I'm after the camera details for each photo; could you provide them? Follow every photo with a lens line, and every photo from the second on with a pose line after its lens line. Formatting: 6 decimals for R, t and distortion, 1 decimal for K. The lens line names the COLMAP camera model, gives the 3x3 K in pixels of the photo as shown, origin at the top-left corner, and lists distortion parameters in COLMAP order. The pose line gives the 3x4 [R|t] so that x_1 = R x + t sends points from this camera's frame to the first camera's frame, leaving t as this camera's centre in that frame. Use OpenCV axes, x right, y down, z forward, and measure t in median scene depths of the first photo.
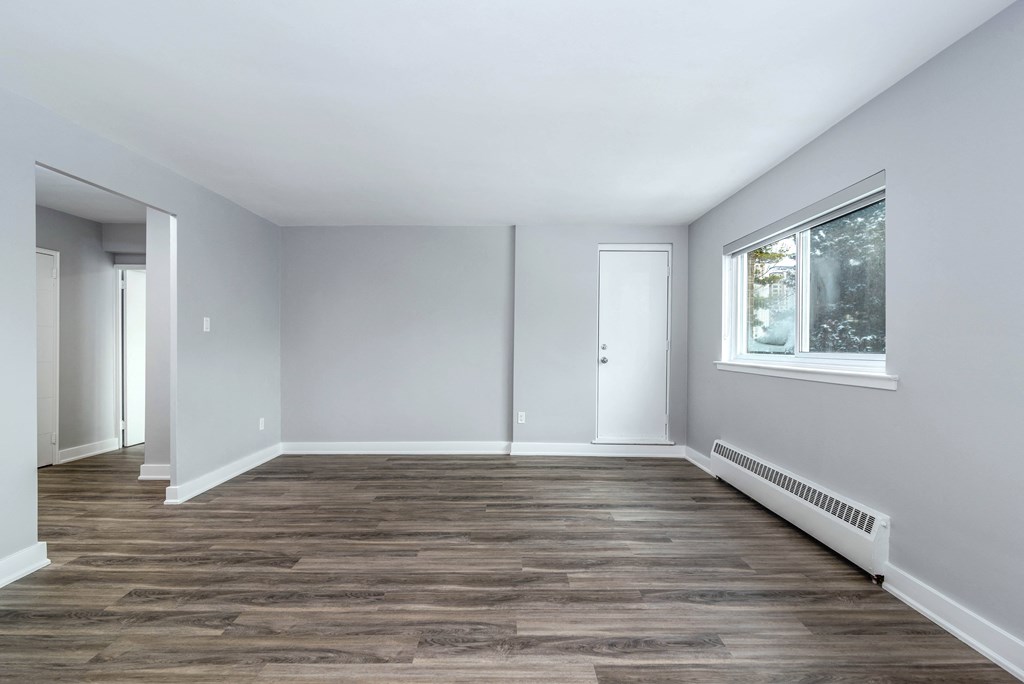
lens RADIAL K [[484.0, 0, 512.0], [0, 484.0, 342.0], [0, 0, 1]] dist [0.001332, 0.000164]
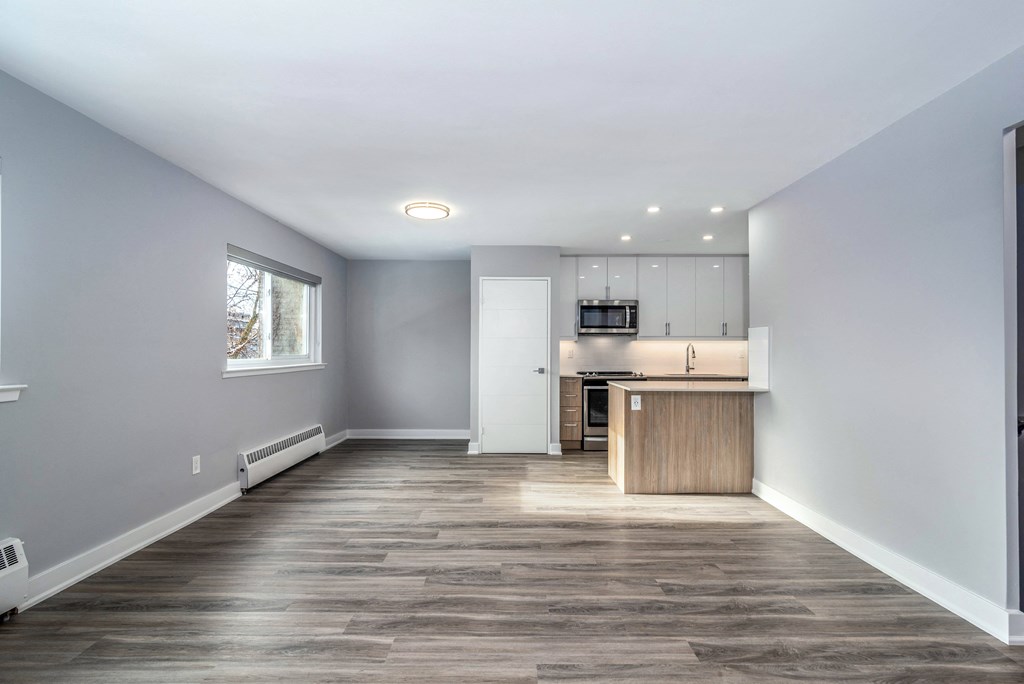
lens RADIAL K [[484.0, 0, 512.0], [0, 484.0, 342.0], [0, 0, 1]] dist [0.001332, 0.000164]
pose [[-0.999979, -0.004224, 0.004993, -0.194224], [-0.004328, 0.999771, -0.020963, -0.000247], [-0.004903, -0.020984, -0.999768, 2.014616]]
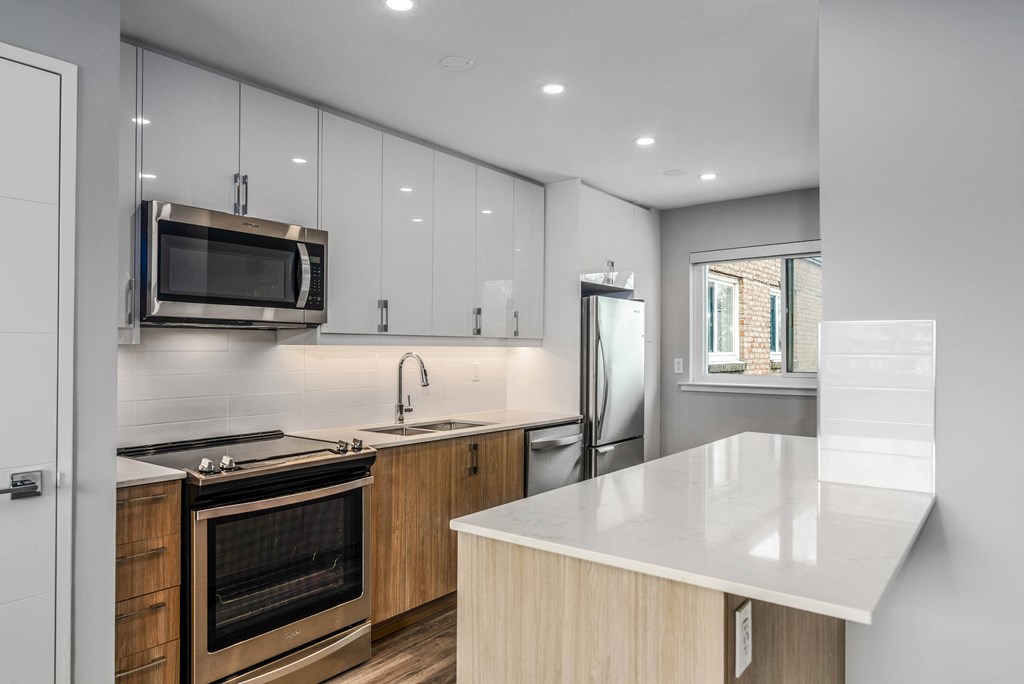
lens RADIAL K [[654.5, 0, 512.0], [0, 654.5, 342.0], [0, 0, 1]] dist [0.001267, -0.000245]
pose [[-0.602100, -0.016253, -0.798256, -0.146446], [-0.002318, 0.999824, -0.018609, -0.021326], [0.798418, -0.009354, -0.602031, 1.338620]]
